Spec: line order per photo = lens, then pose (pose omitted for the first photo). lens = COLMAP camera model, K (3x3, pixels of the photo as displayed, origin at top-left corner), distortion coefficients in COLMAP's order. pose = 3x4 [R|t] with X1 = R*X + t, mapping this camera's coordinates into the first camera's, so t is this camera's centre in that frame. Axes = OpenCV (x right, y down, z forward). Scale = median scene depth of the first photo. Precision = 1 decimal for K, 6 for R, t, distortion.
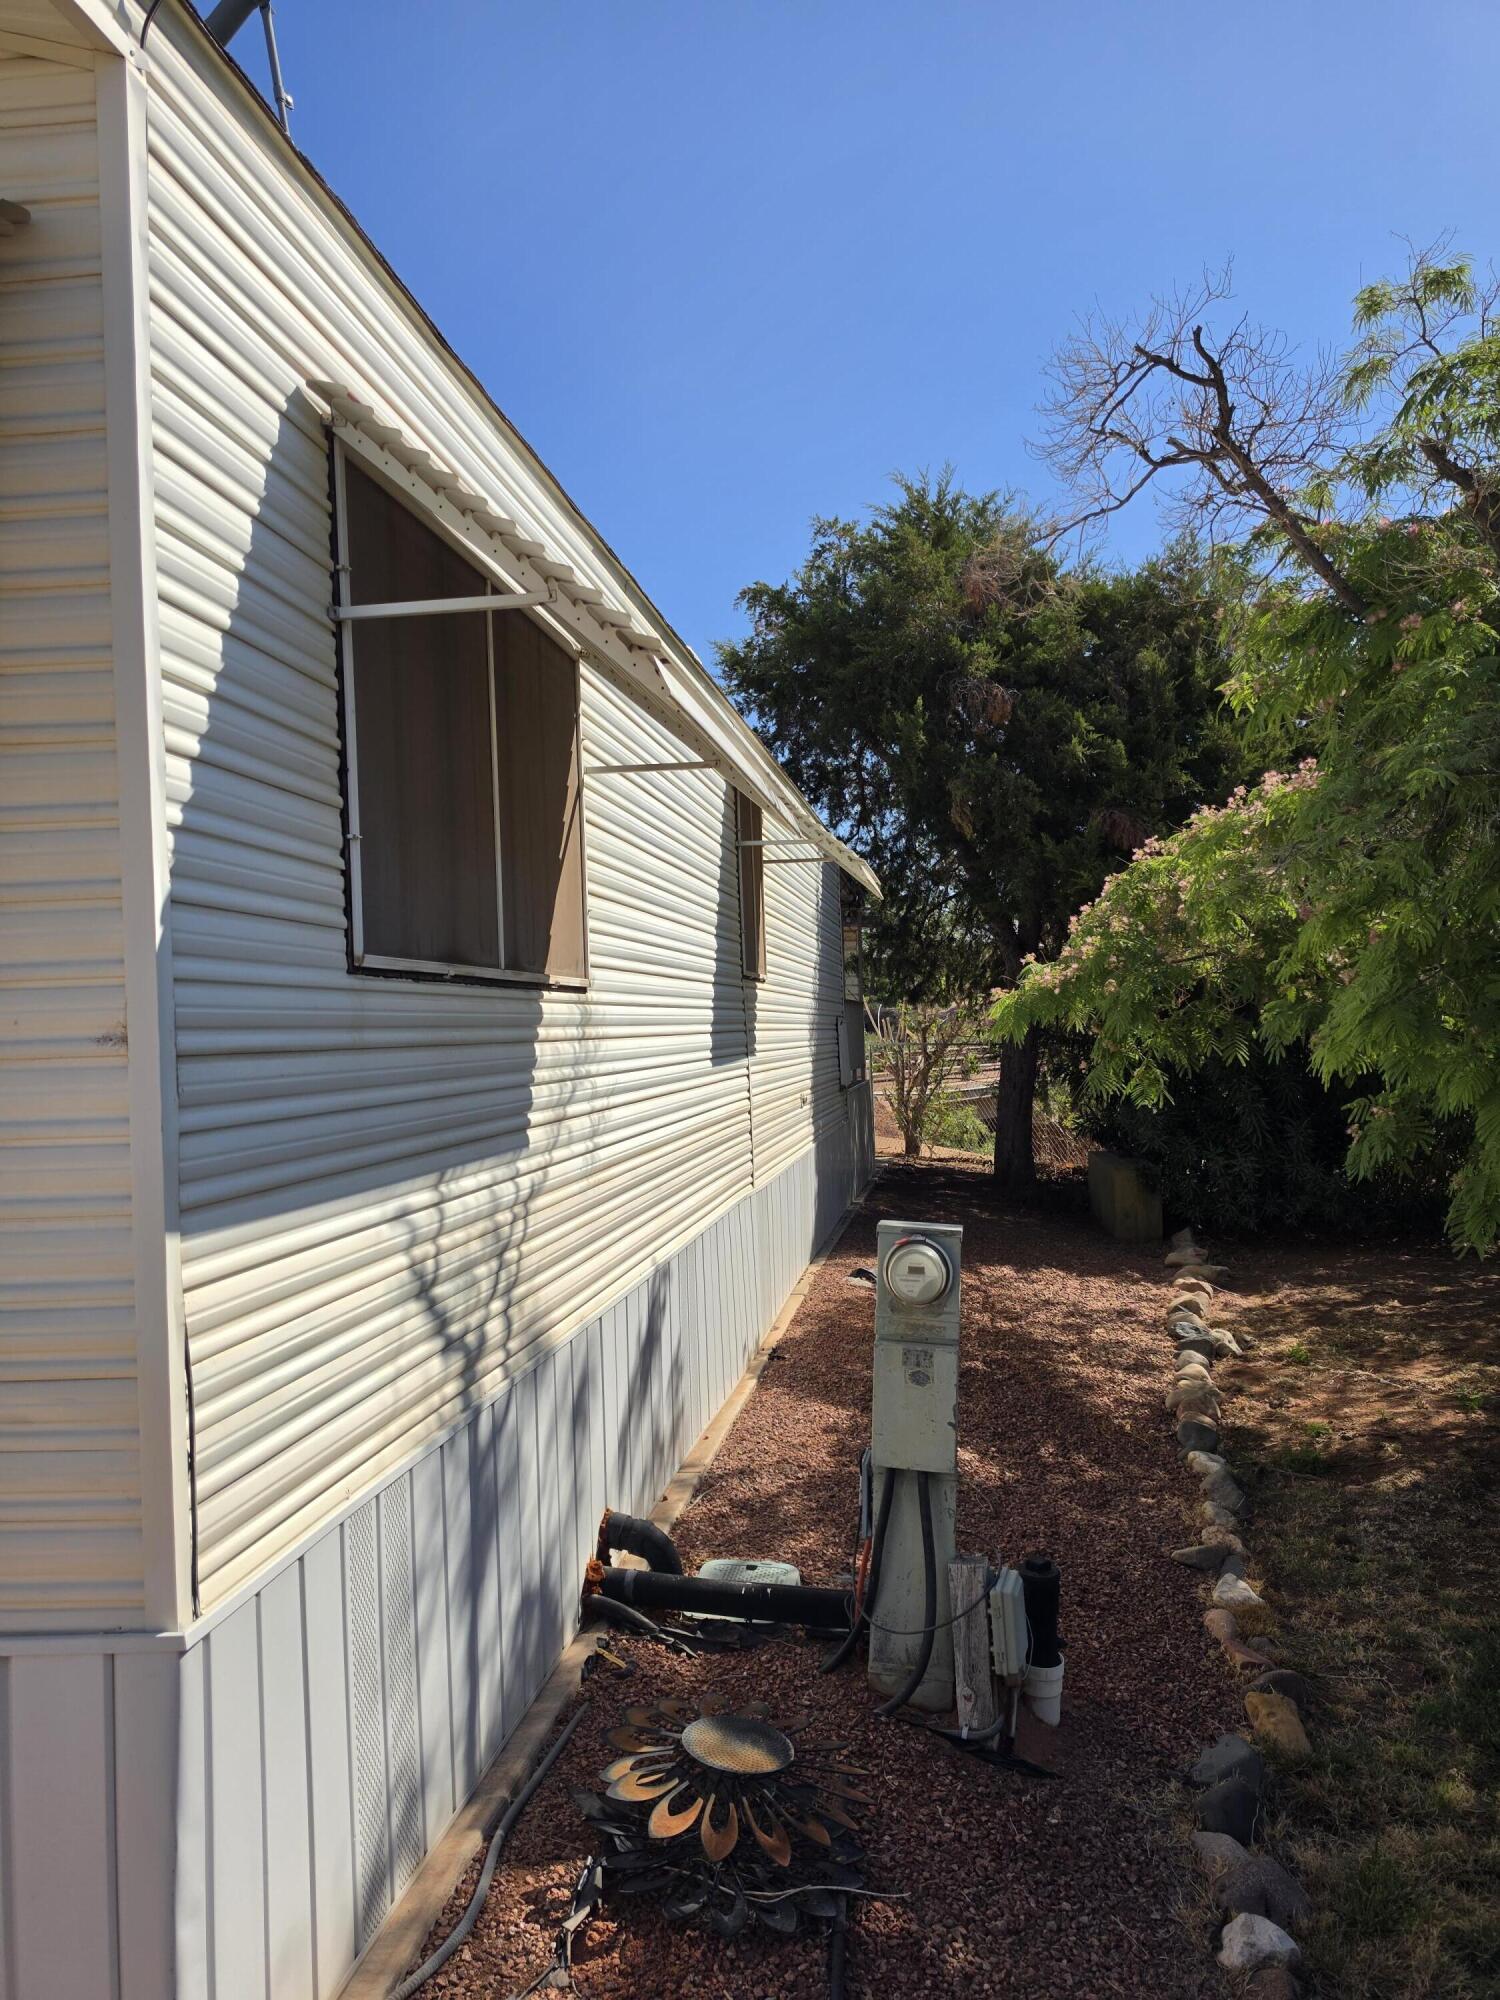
lens RADIAL K [[1324.6, 0, 750.0], [0, 1324.6, 1000.0], [0, 0, 1]] dist [0.007126, 0.002524]
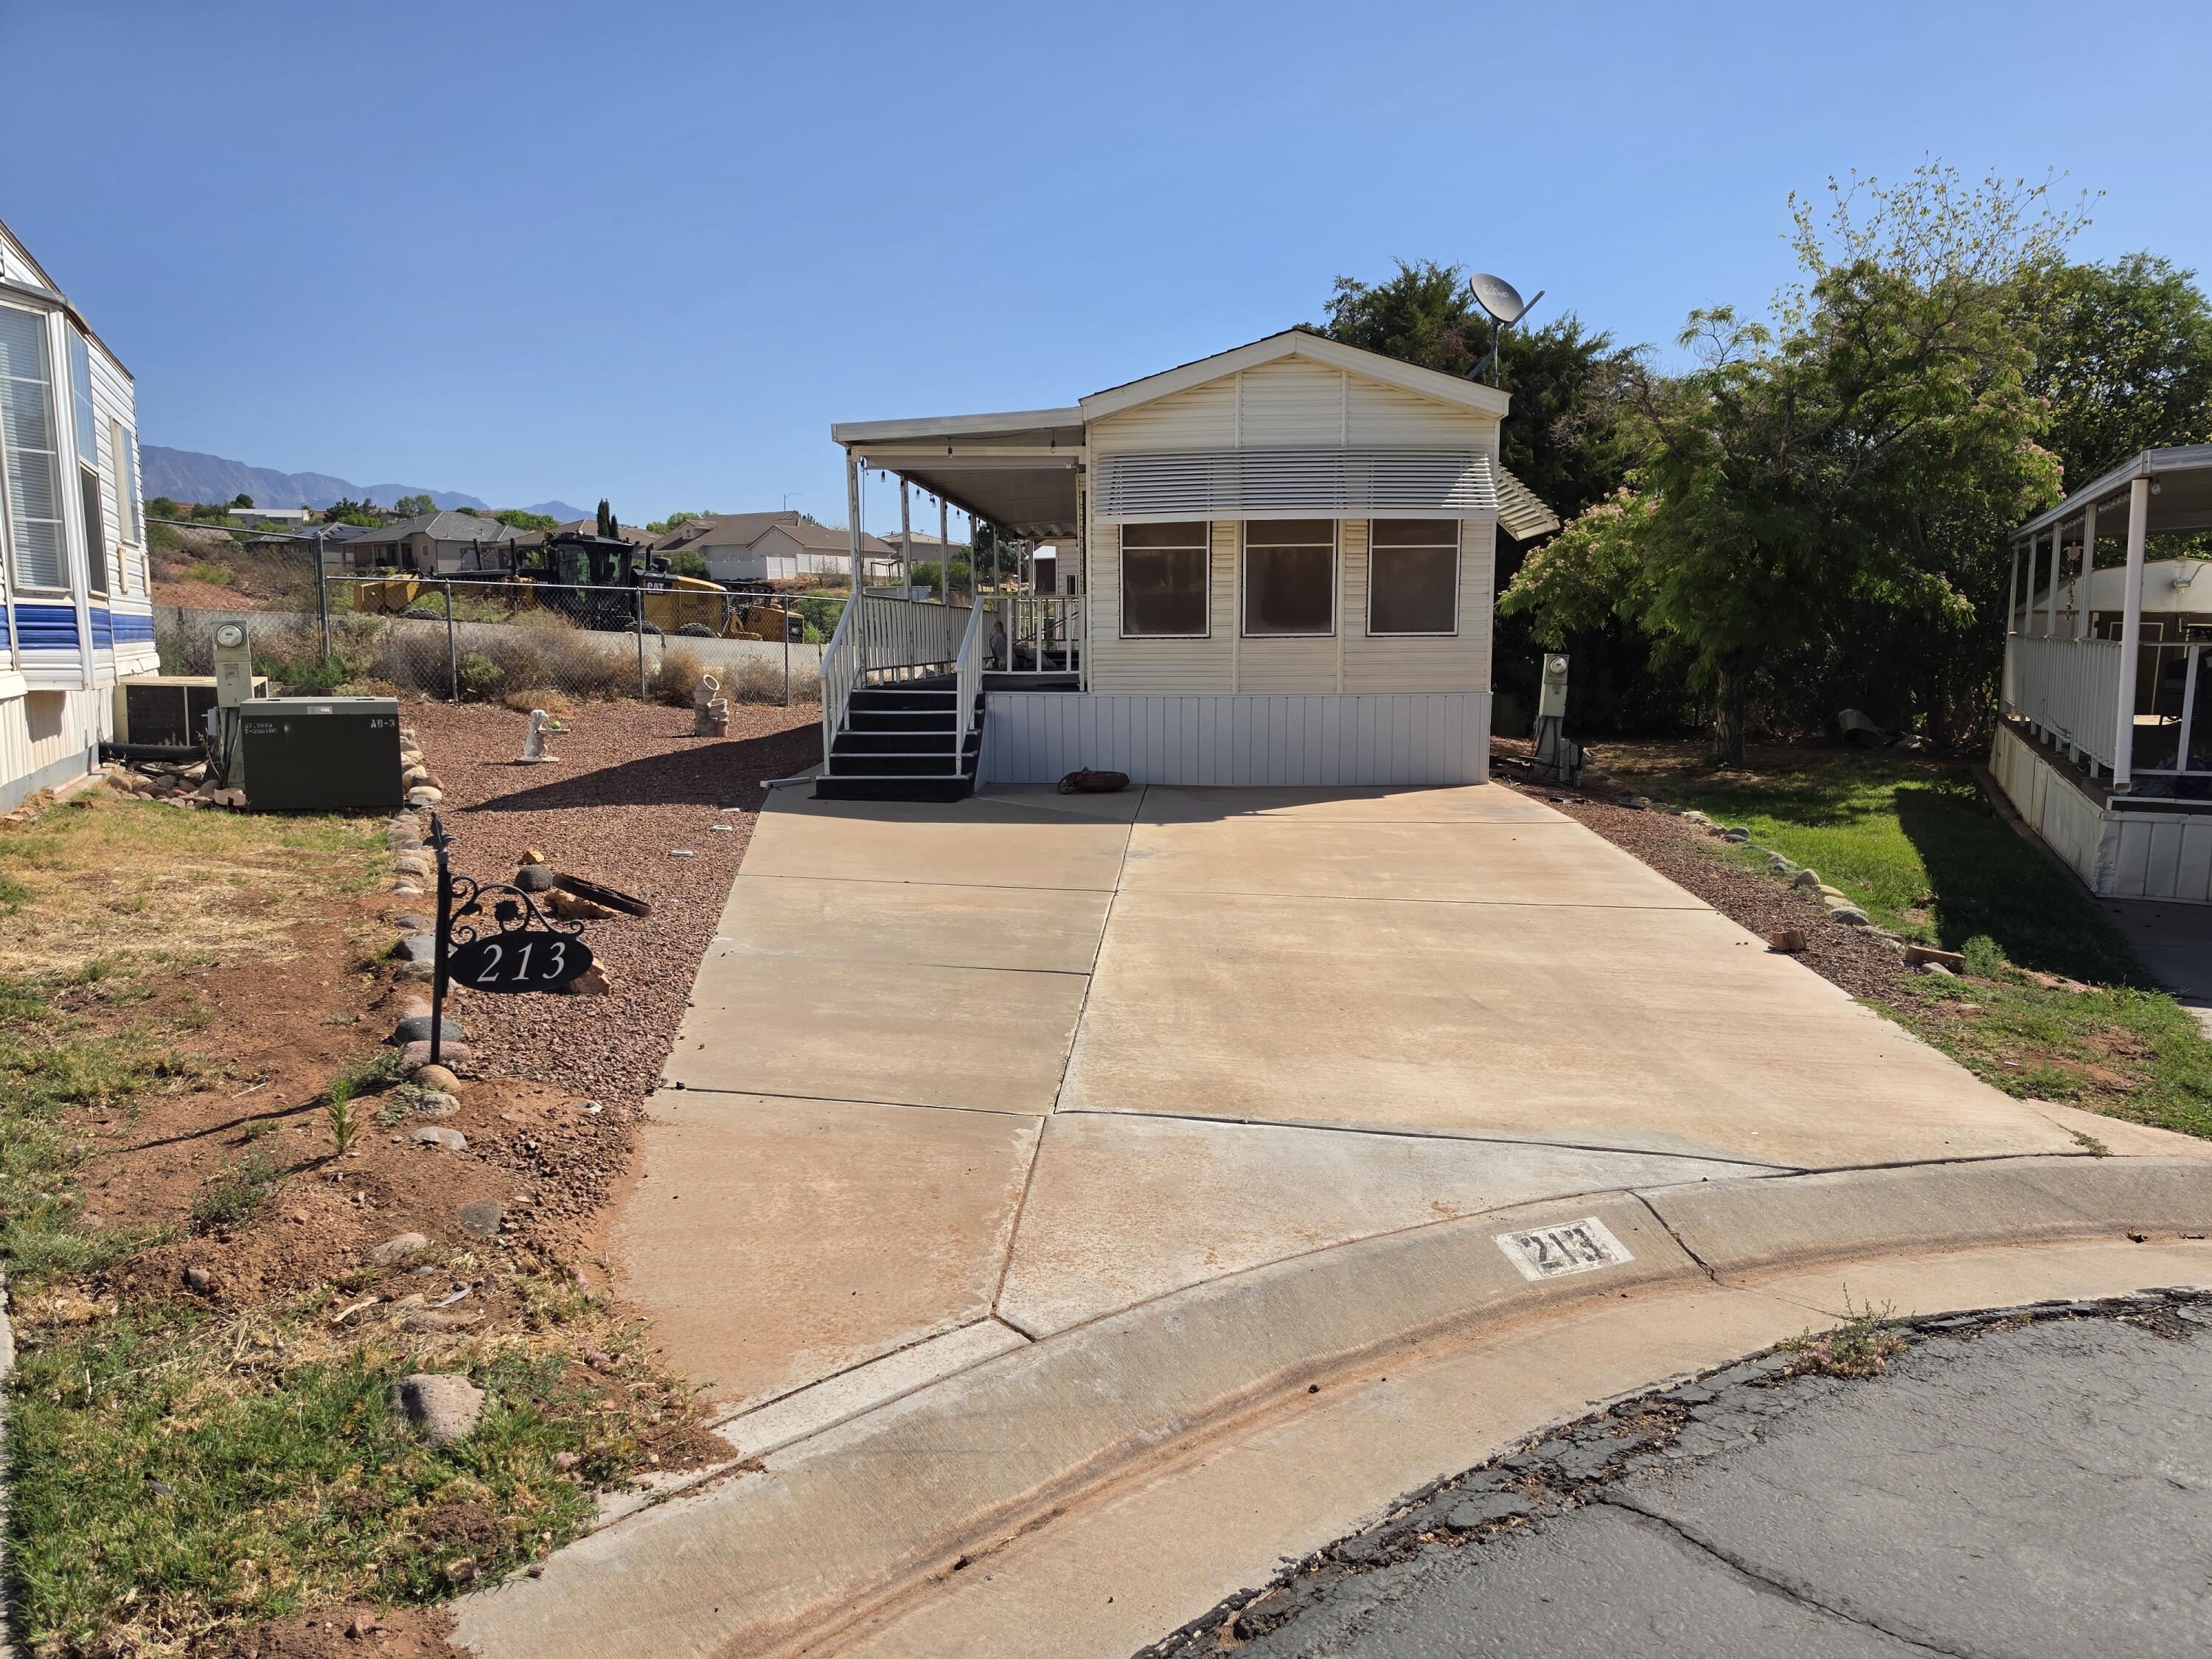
lens RADIAL K [[1465.0, 0, 1106.0], [0, 1465.0, 829.5], [0, 0, 1]] dist [0.007126, 0.002524]
pose [[0.992321, 0.027112, 0.120684, -0.875780], [-0.046280, 0.986196, 0.158986, 0.032772], [-0.114708, -0.163350, 0.979877, -1.616437]]
